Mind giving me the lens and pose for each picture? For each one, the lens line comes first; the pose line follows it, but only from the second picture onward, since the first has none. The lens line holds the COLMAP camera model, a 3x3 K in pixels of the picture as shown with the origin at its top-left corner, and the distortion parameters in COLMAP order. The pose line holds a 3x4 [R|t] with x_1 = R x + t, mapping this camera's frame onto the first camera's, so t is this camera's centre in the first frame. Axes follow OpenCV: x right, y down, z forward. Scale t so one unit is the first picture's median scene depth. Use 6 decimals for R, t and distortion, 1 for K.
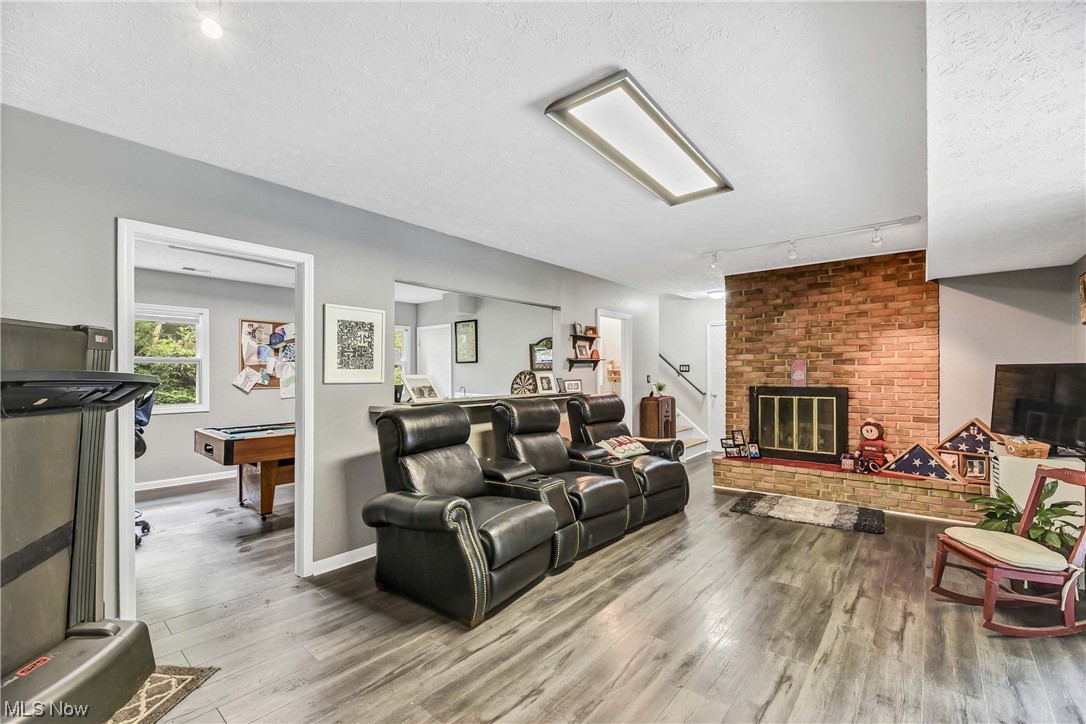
lens RADIAL K [[448.9, 0, 540.2], [0, 448.9, 369.8], [0, 0, 1]] dist [-0.000573, -0.000106]
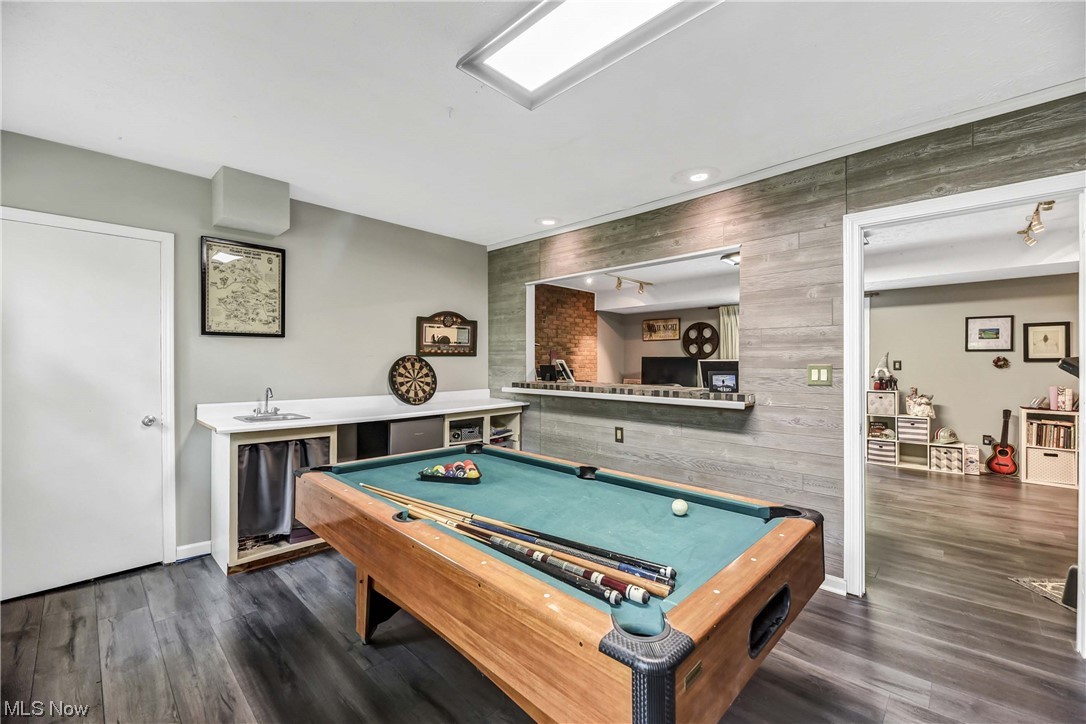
lens RADIAL K [[448.9, 0, 540.1], [0, 448.9, 361.0], [0, 0, 1]] dist [-0.000573, -0.000106]
pose [[0.067205, -0.003372, 0.997734, -0.701237], [-0.021846, 0.999750, 0.004850, 0.002763], [-0.997500, -0.022123, 0.067114, 0.775278]]
